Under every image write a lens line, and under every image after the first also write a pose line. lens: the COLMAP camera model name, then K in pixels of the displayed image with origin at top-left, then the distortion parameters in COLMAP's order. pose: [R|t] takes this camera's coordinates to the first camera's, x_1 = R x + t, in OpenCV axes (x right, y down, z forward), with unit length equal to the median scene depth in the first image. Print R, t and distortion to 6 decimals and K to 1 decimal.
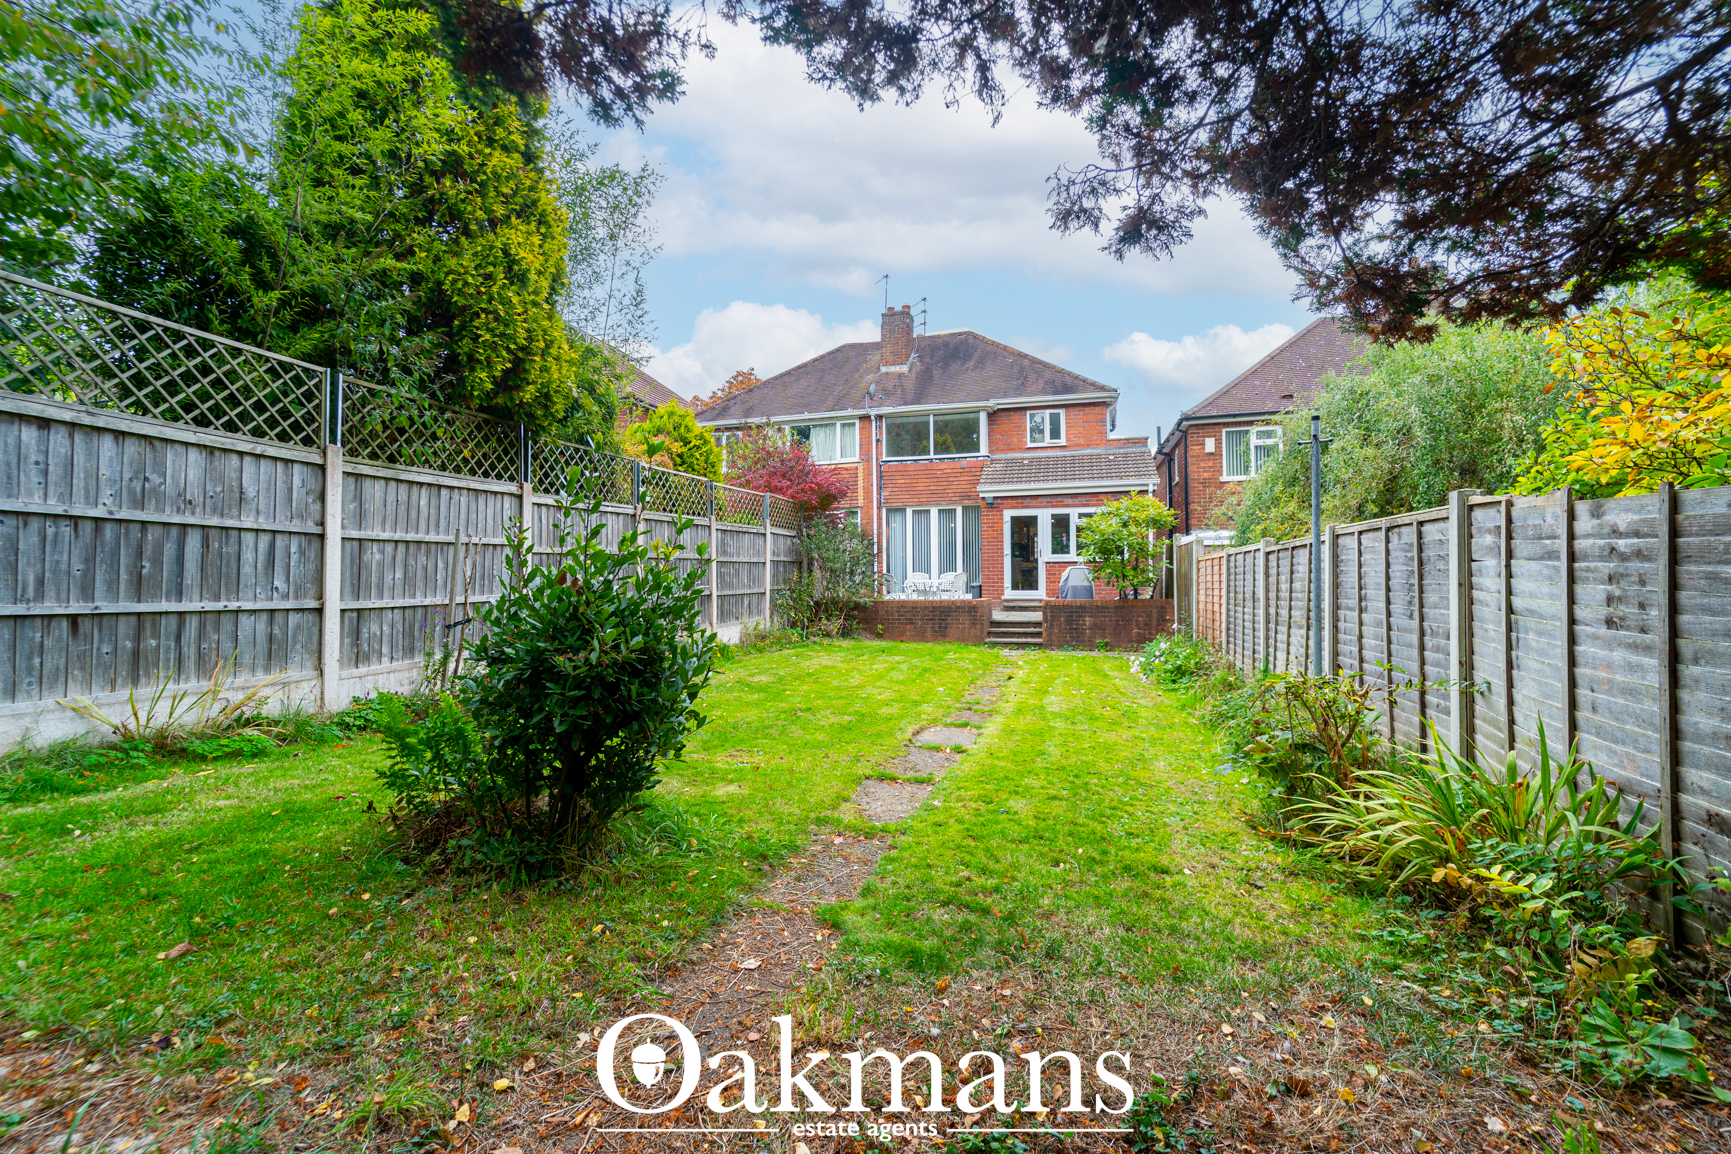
lens RADIAL K [[727.3, 0, 861.3], [0, 727.3, 565.0], [0, 0, 1]] dist [0.004854, 0.000008]
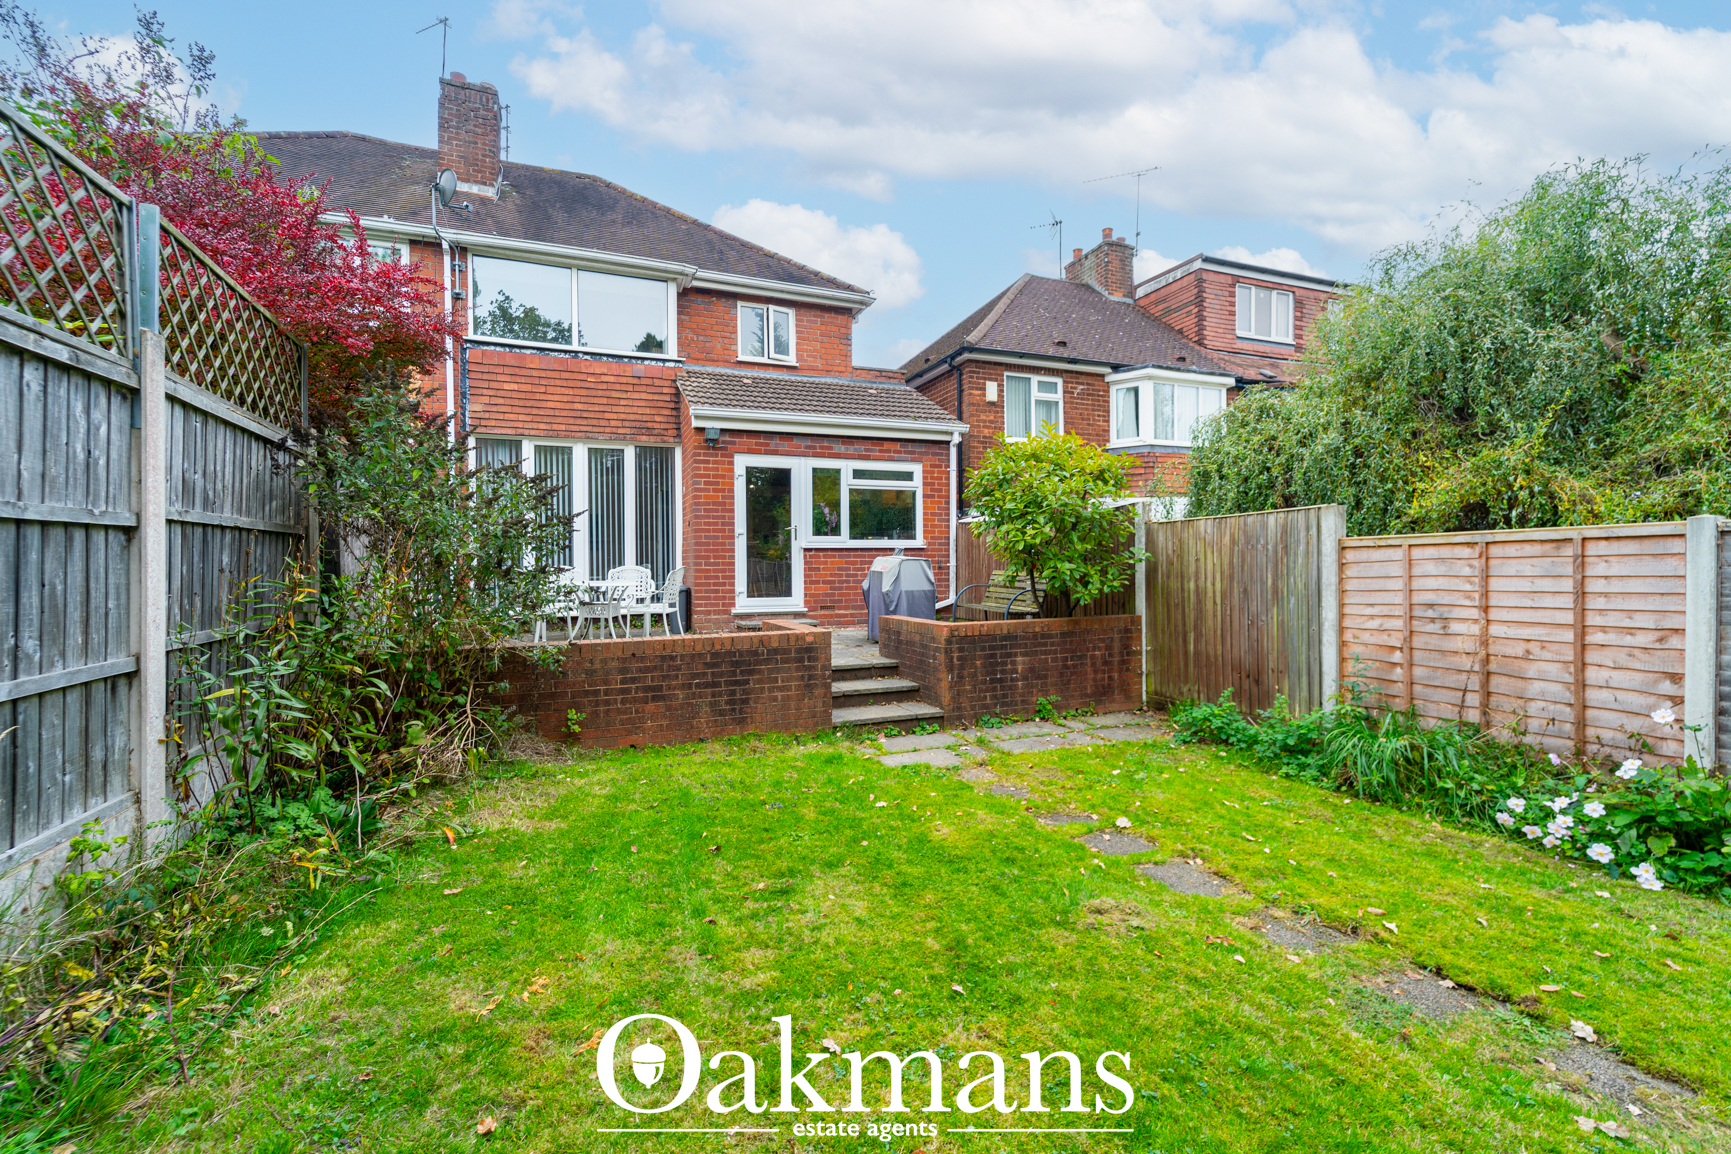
lens RADIAL K [[727.3, 0, 861.3], [0, 727.3, 565.0], [0, 0, 1]] dist [0.004854, 0.000008]
pose [[0.795998, 0.000779, 0.605298, -0.065413], [-0.009345, 0.999896, 0.011003, 0.002302], [-0.605227, -0.014415, 0.795923, 0.495814]]
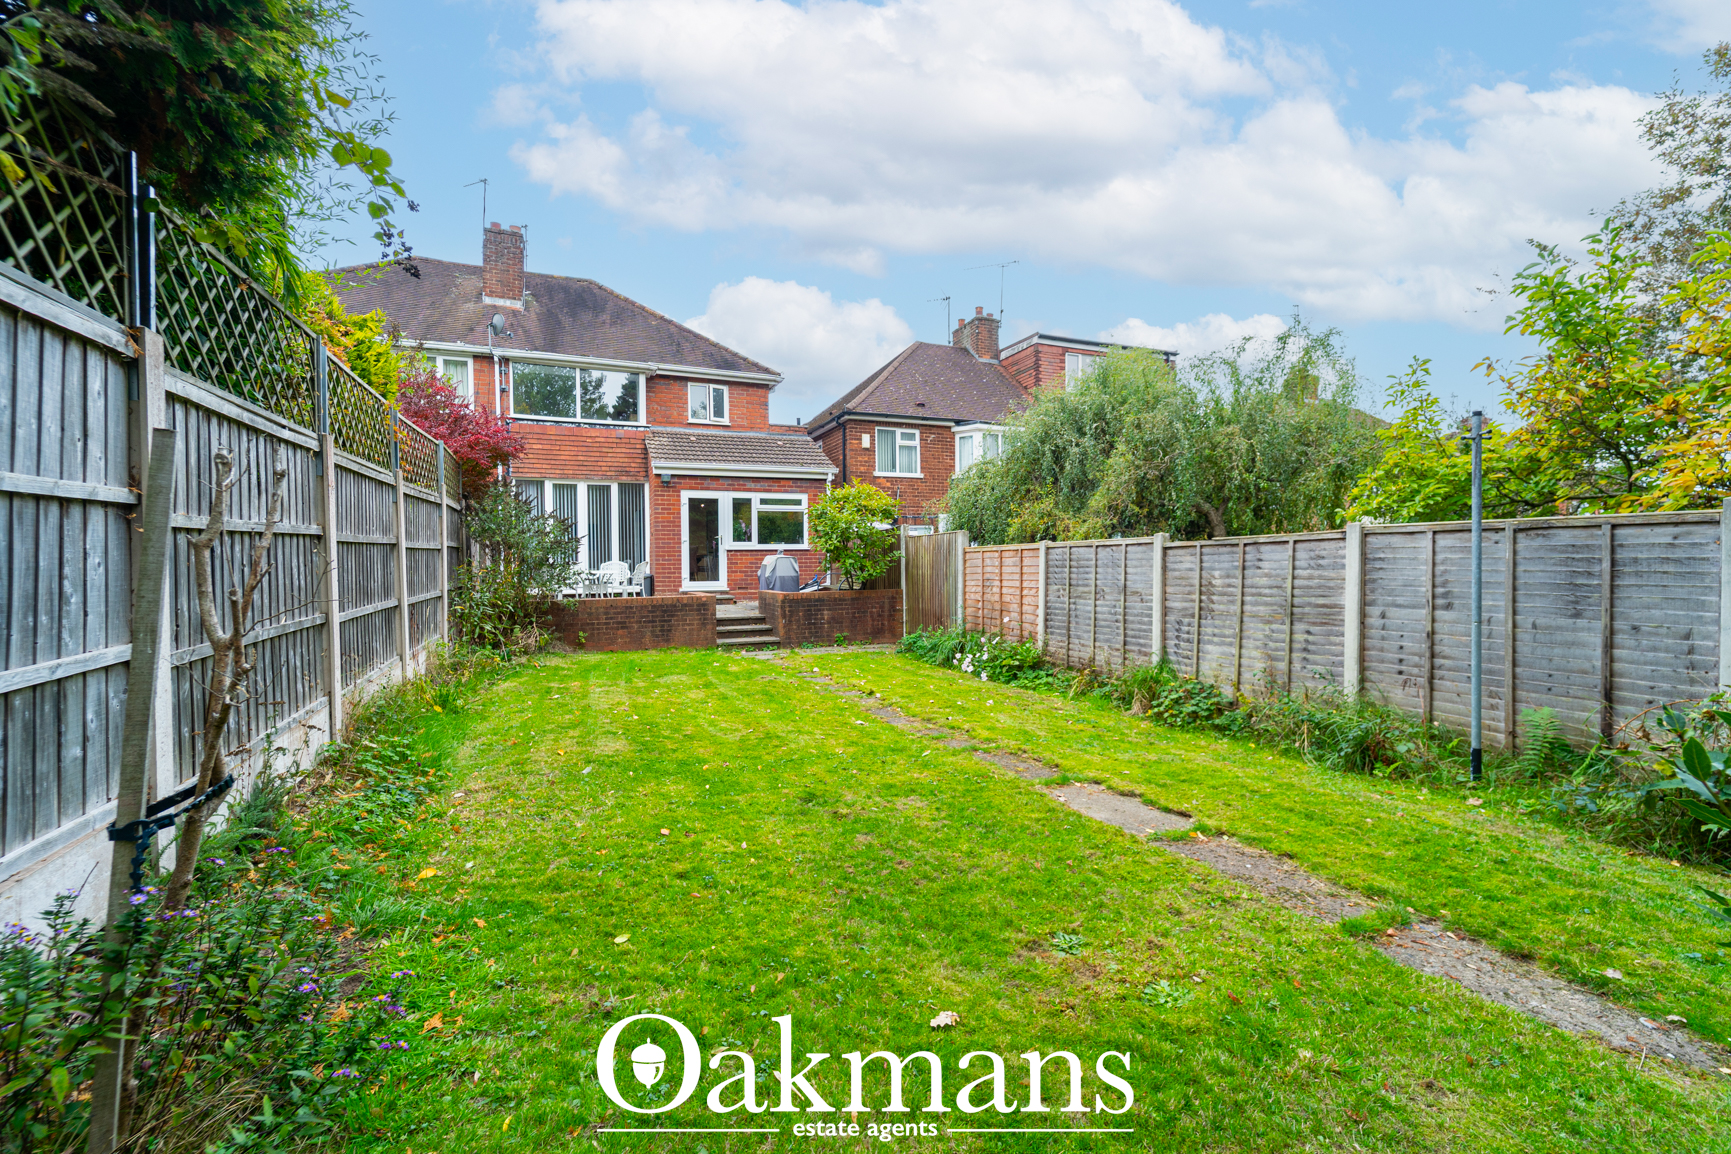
lens RADIAL K [[698.7, 0, 860.8], [0, 698.7, 572.6], [0, 0, 1]] dist [0.000072, 0.000171]
pose [[0.787450, -0.011089, 0.616279, -0.154995], [-0.008739, 0.999537, 0.029151, -0.002770], [-0.616317, -0.028341, 0.786988, 0.198883]]
